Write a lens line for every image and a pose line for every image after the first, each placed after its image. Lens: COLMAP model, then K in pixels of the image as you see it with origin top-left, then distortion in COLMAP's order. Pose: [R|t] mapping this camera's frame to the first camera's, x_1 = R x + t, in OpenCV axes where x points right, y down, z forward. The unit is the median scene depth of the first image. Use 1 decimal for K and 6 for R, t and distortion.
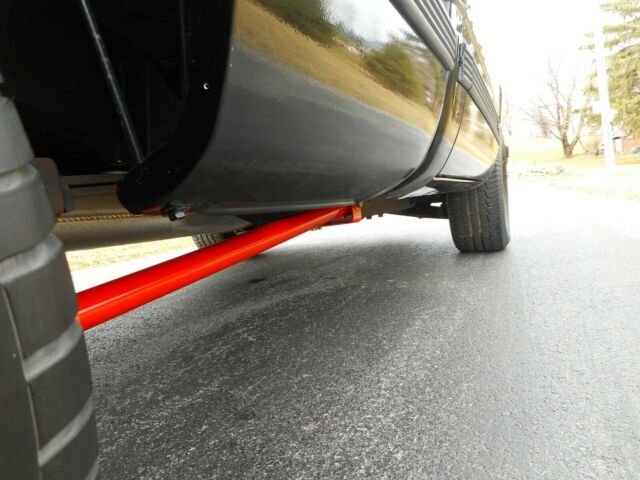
lens RADIAL K [[509.4, 0, 320.0], [0, 509.4, 240.0], [0, 0, 1]] dist [0.040824, 0.003182]
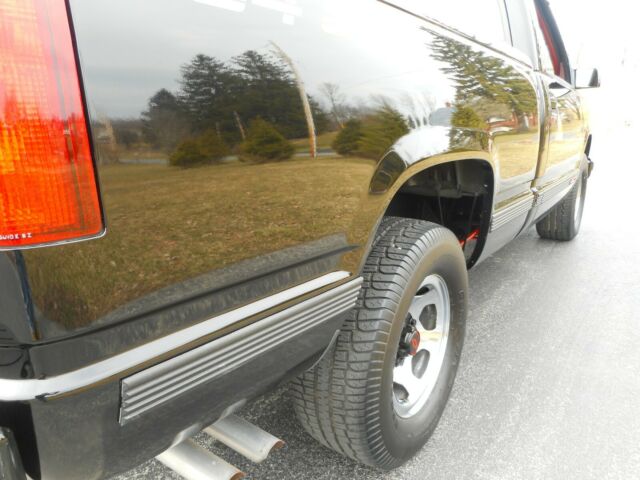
lens RADIAL K [[509.4, 0, 320.0], [0, 509.4, 240.0], [0, 0, 1]] dist [0.040824, 0.003182]
pose [[0.978579, 0.132081, -0.157917, -0.160694], [-0.105423, 0.980359, 0.166682, -0.205648], [0.176831, -0.146464, 0.973283, -0.785122]]
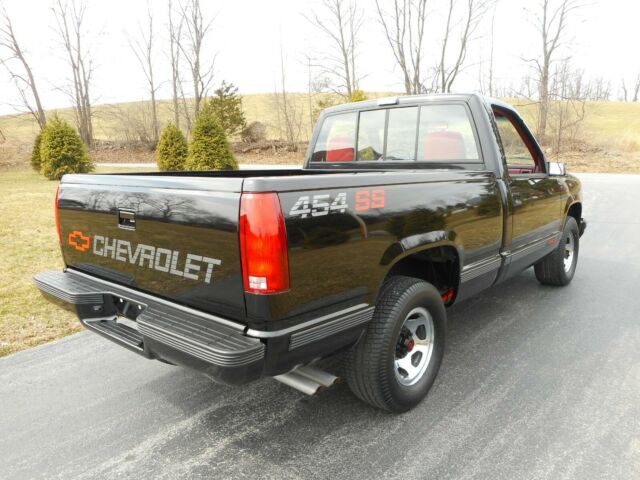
lens RADIAL K [[509.4, 0, 320.0], [0, 509.4, 240.0], [0, 0, 1]] dist [0.040824, 0.003182]
pose [[0.957213, 0.116312, -0.264982, -0.028057], [-0.092781, 0.990683, 0.099695, -0.337974], [0.274109, -0.070844, 0.959086, -1.402418]]
